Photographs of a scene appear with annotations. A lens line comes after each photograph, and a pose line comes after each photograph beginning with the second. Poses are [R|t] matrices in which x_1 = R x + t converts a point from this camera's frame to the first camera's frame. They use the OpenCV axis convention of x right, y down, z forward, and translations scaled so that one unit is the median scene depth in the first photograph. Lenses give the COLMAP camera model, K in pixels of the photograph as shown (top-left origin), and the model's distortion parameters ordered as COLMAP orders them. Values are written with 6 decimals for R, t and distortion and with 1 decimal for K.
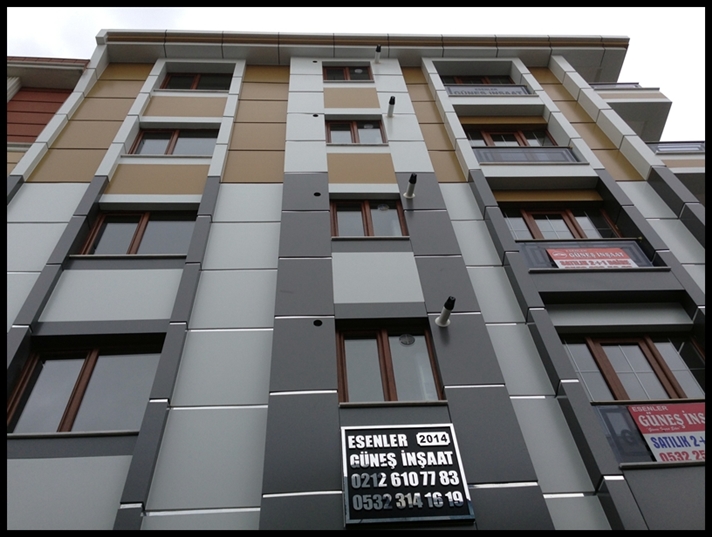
lens RADIAL K [[645.7, 0, 356.0], [0, 645.7, 268.5], [0, 0, 1]] dist [0.131678, -0.233833]
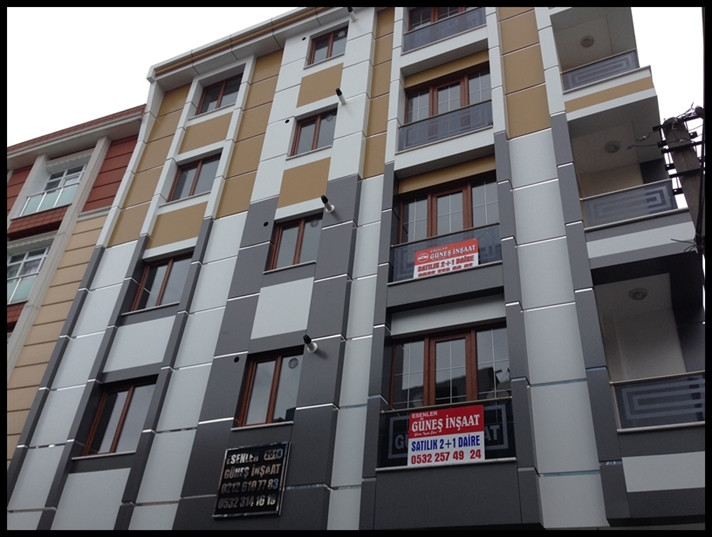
lens RADIAL K [[645.7, 0, 356.0], [0, 645.7, 268.5], [0, 0, 1]] dist [0.131678, -0.233833]
pose [[0.880318, -0.155988, -0.448004, 1.035286], [0.286155, 0.927839, 0.239229, -0.454170], [0.378359, -0.338796, 0.861430, -0.107180]]
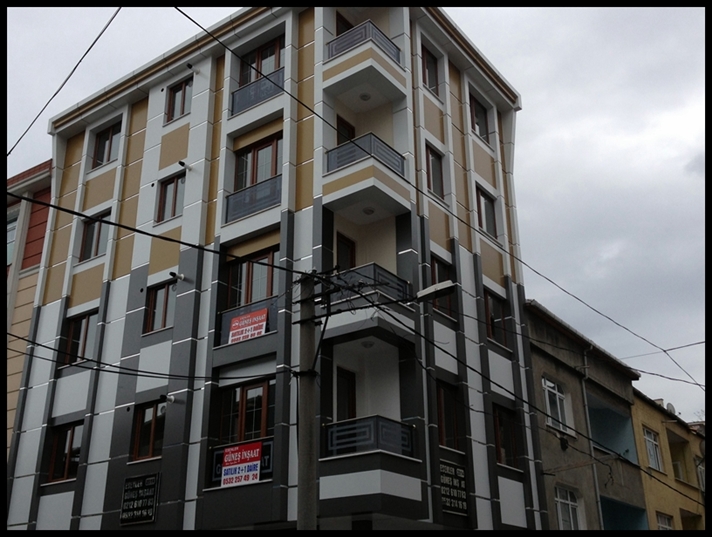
lens RADIAL K [[816.0, 0, 356.0], [0, 816.0, 268.5], [0, 0, 1]] dist [0.080349, 0.006787]
pose [[0.776023, -0.191186, -0.601030, 2.503772], [0.481080, 0.795678, 0.368046, -1.025623], [0.407861, -0.574756, 0.709440, -0.316200]]
